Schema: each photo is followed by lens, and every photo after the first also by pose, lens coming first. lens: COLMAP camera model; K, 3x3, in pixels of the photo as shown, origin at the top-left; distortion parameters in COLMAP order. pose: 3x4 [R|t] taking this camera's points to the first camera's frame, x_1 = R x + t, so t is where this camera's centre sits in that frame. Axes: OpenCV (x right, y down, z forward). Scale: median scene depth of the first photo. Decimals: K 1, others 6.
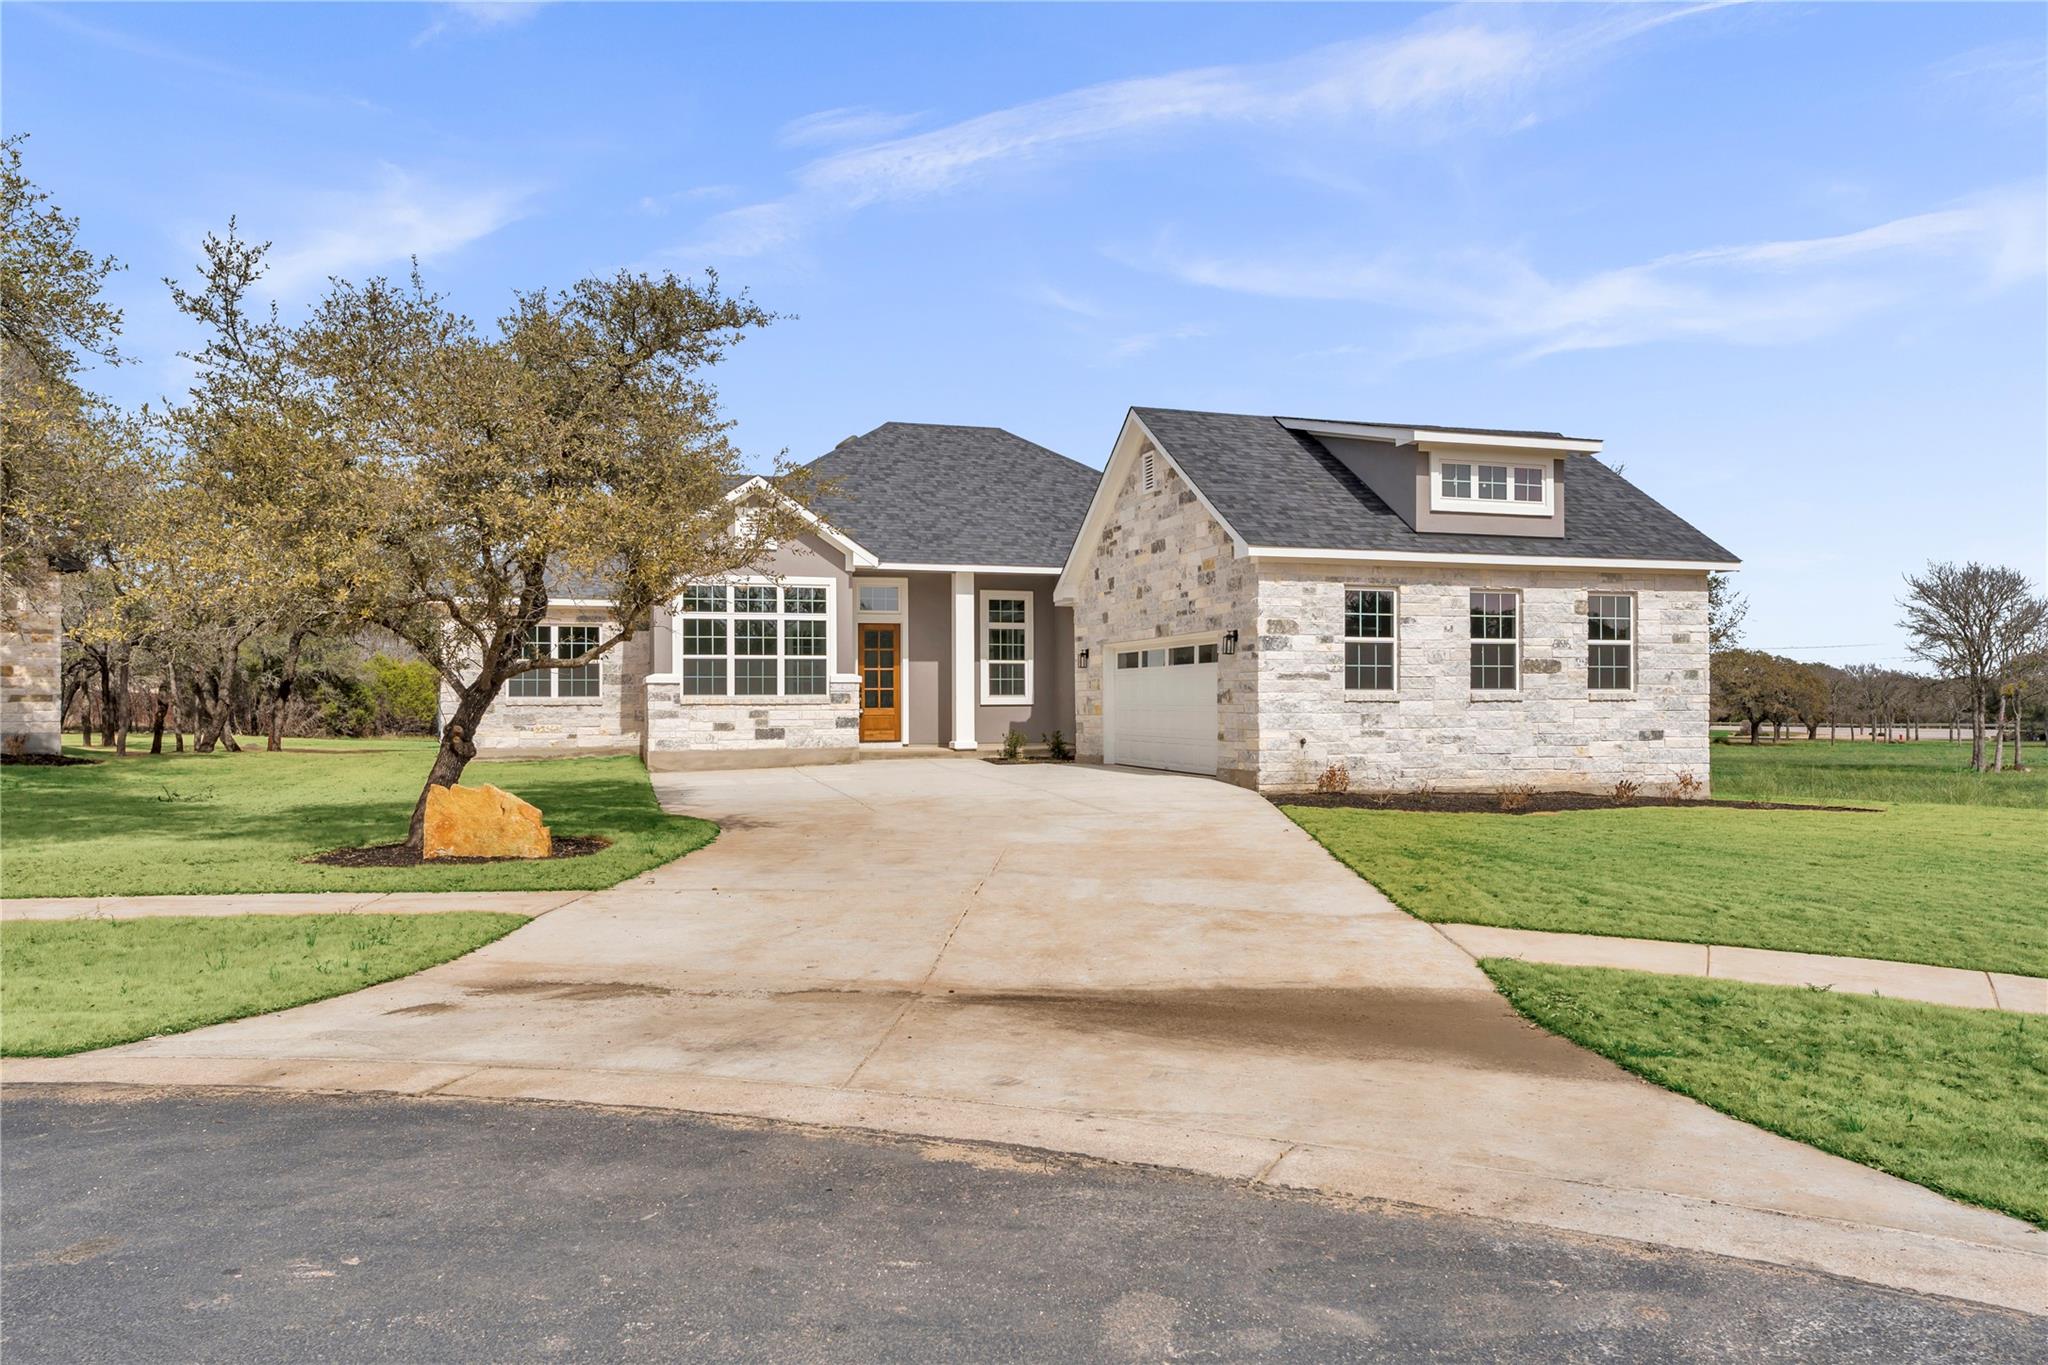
lens RADIAL K [[1411.6, 0, 1025.6], [0, 1411.6, 688.4], [0, 0, 1]] dist [-0.000854, 0.001594]
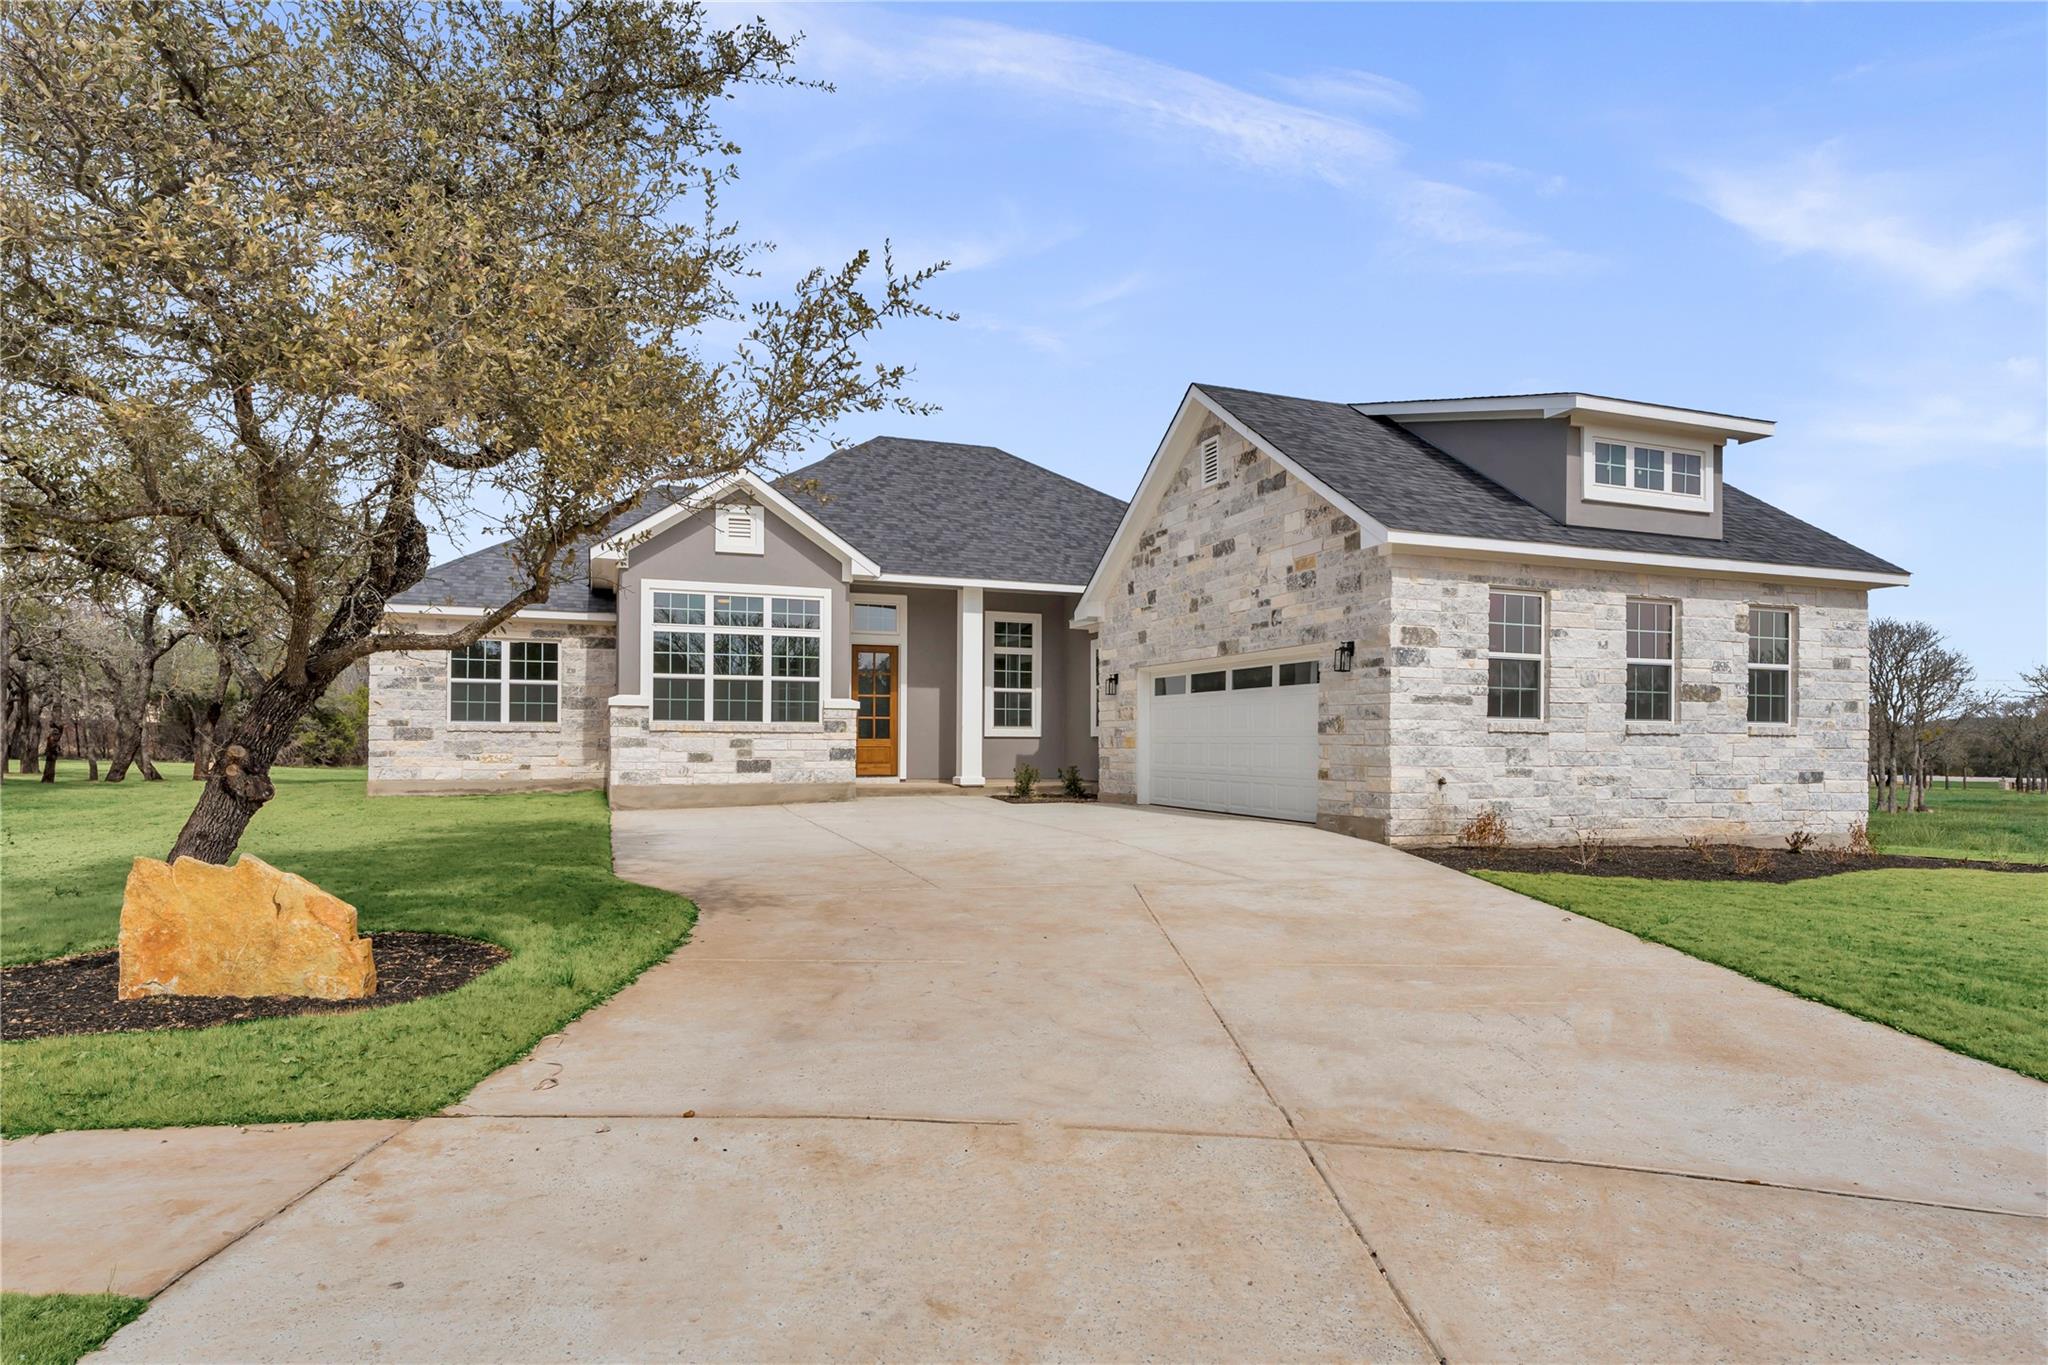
lens RADIAL K [[1129.6, 0, 994.9], [0, 1129.6, 735.9], [0, 0, 1]] dist [-0.000015, -0.000854]
pose [[0.998803, 0.010464, 0.047777, -0.076483], [-0.010598, 0.999941, 0.002545, 0.011687], [-0.047748, -0.003048, 0.998855, 0.344346]]
